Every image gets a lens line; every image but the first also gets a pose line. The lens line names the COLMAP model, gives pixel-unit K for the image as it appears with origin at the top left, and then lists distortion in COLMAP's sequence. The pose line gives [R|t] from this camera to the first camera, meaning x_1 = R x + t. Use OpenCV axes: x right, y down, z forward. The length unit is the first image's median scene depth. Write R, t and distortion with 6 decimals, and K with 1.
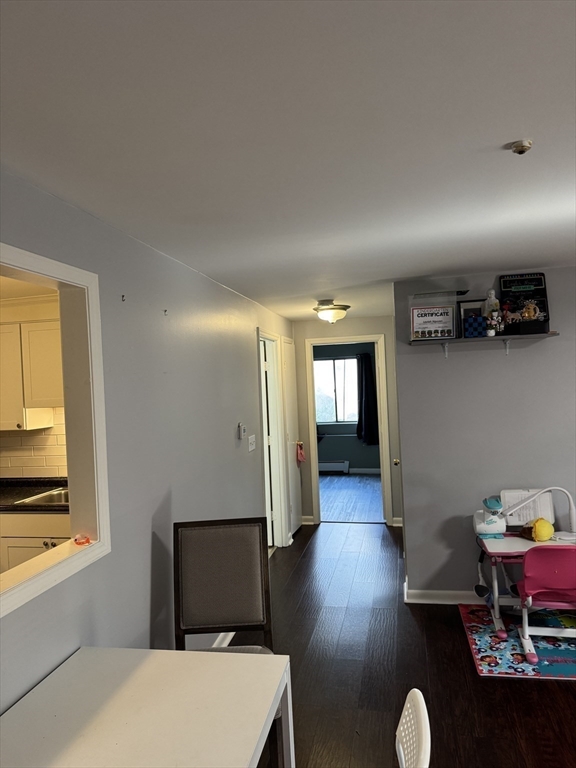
lens RADIAL K [[544.6, 0, 285.1], [0, 544.6, 382.3], [0, 0, 1]] dist [0.060973, -0.065032]
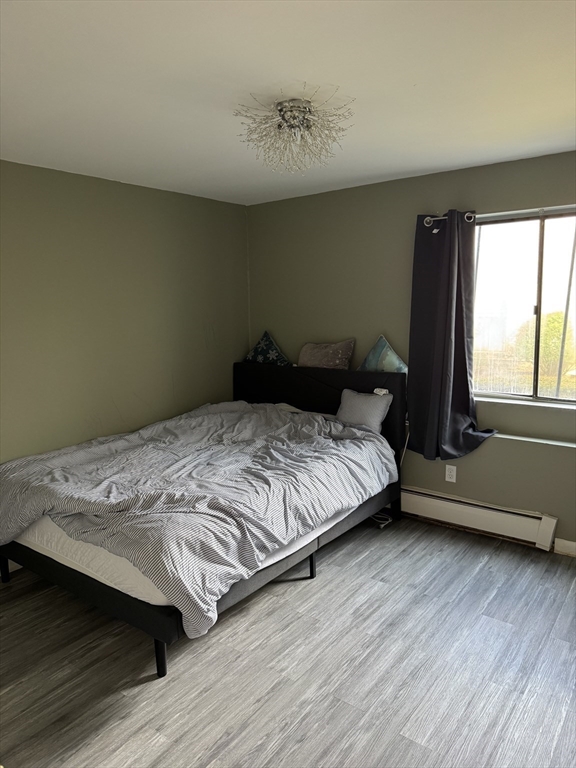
lens RADIAL K [[543.3, 0, 288.0], [0, 543.3, 384.0], [0, 0, 1]] dist [0.075424, -0.084615]
pose [[0.910009, 0.088562, -0.405020, 0.096155], [-0.022945, 0.986179, 0.164086, 0.008026], [0.413954, -0.140027, 0.899464, 0.630577]]
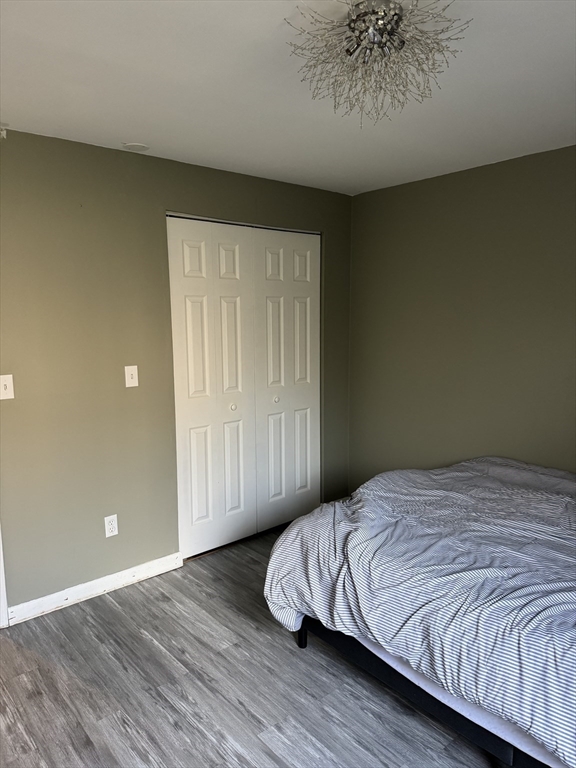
lens RADIAL K [[544.6, 0, 285.1], [0, 544.6, 382.3], [0, 0, 1]] dist [0.060973, -0.065032]
pose [[-0.604182, 0.156793, -0.781268, 0.149578], [0.033346, 0.984566, 0.171805, 0.004227], [0.796148, 0.077749, -0.600086, 0.941166]]
